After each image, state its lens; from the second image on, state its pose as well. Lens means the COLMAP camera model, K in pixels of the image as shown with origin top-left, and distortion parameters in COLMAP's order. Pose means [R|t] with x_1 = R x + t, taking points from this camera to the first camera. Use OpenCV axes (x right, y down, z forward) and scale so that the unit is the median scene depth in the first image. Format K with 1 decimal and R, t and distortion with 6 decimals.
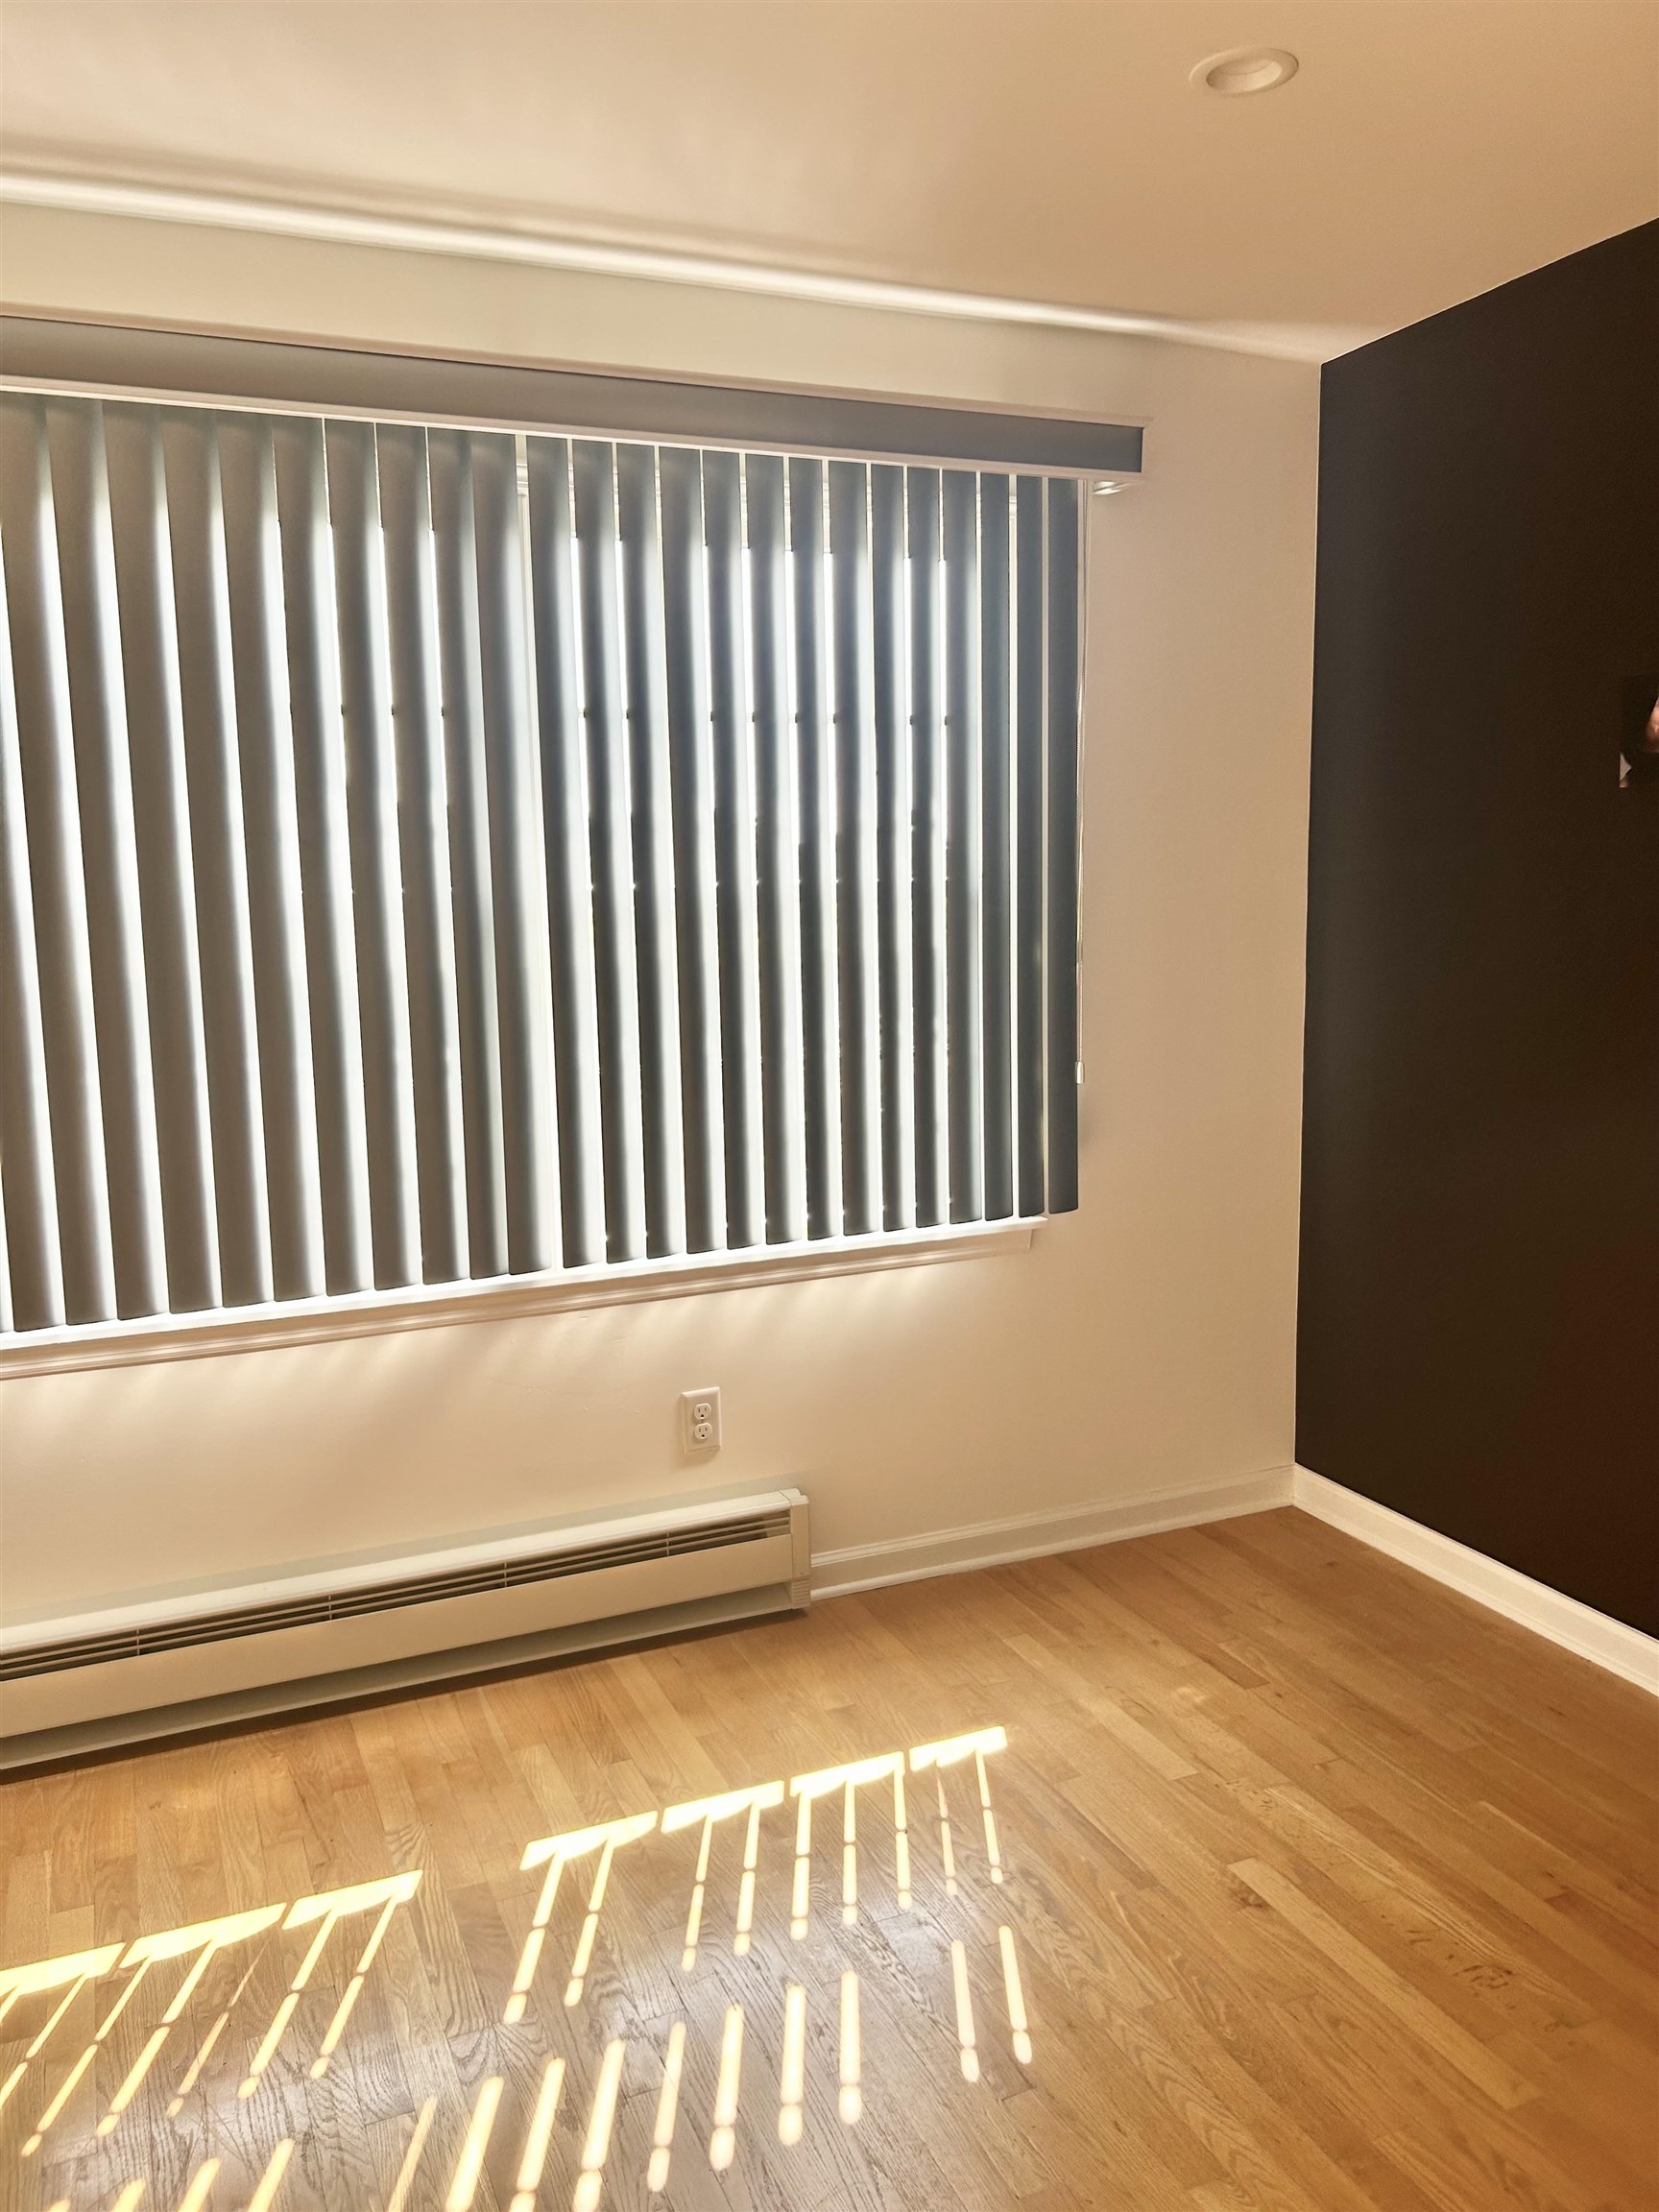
lens RADIAL K [[1683.1, 0, 813.5], [0, 1683.1, 1094.5], [0, 0, 1]] dist [0.057921, -0.067056]
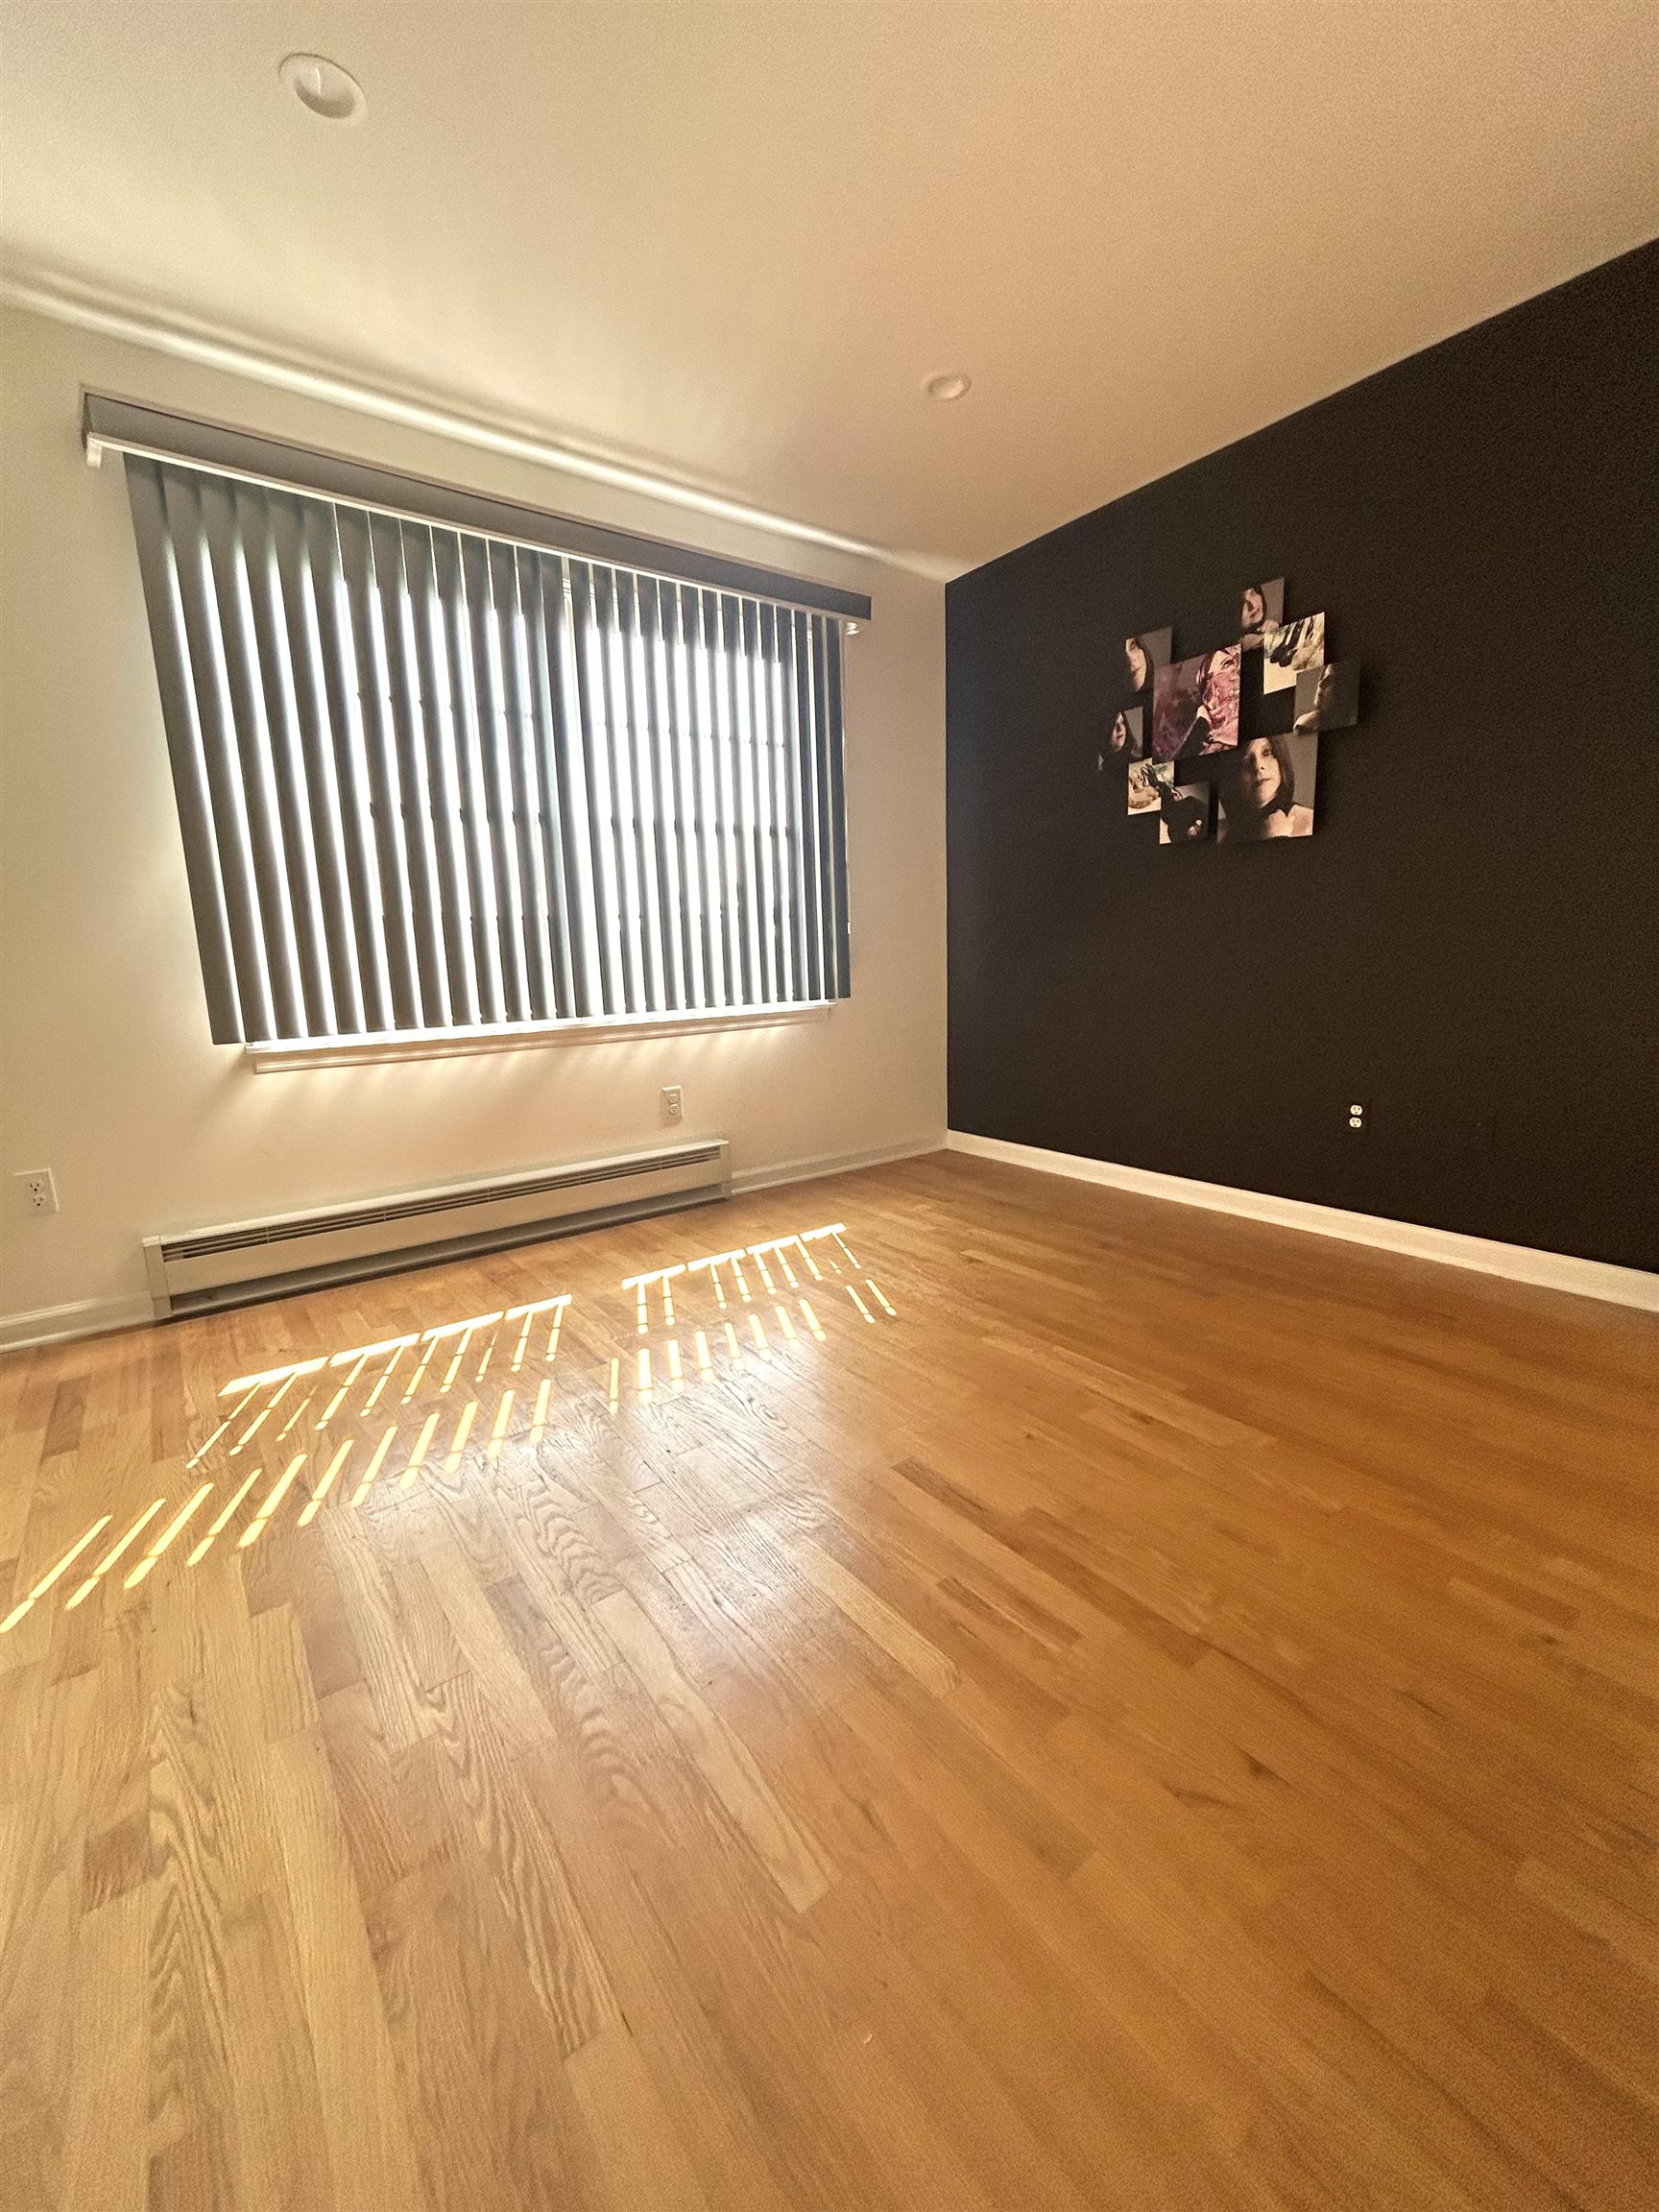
lens RADIAL K [[902.0, 0, 847.6], [0, 902.0, 1100.9], [0, 0, 1]] dist [0.000409, 0.000660]
pose [[0.969461, -0.051723, 0.239730, -0.133334], [0.040795, 0.997899, 0.050328, 0.163582], [-0.241830, -0.039011, 0.969534, -0.059694]]
